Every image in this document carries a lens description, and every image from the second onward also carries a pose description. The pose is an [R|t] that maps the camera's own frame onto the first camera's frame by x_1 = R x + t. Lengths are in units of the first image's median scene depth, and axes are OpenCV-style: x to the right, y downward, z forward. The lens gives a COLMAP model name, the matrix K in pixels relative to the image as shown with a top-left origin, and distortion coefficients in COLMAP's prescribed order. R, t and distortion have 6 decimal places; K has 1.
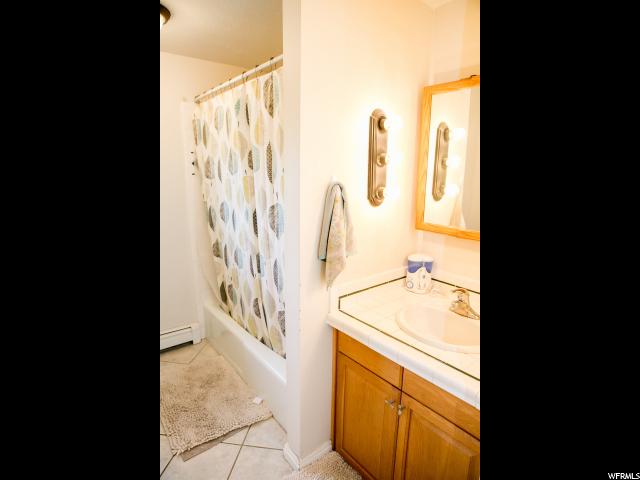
lens RADIAL K [[331.3, 0, 320.0], [0, 331.3, 240.0], [0, 0, 1]] dist [-0.077215, 0.000077]
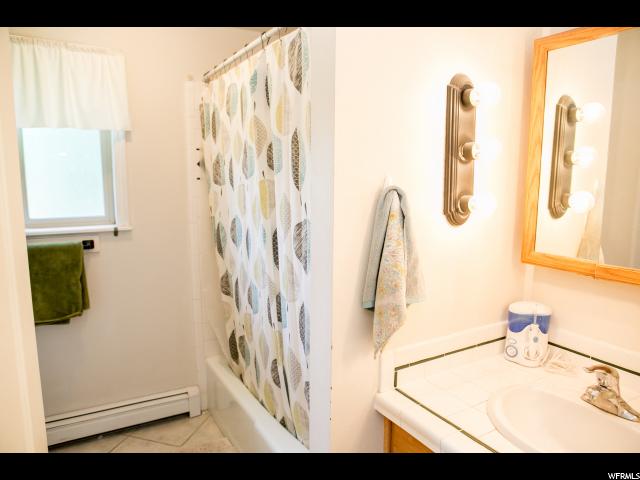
lens RADIAL K [[443.8, 0, 318.8], [0, 443.8, 240.4], [0, 0, 1]] dist [-0.104483, 0.083819]
pose [[0.989086, 0.016114, -0.146454, 0.027357], [-0.026381, 0.997307, -0.068430, -0.007706], [0.144957, 0.071547, 0.986848, 0.115396]]
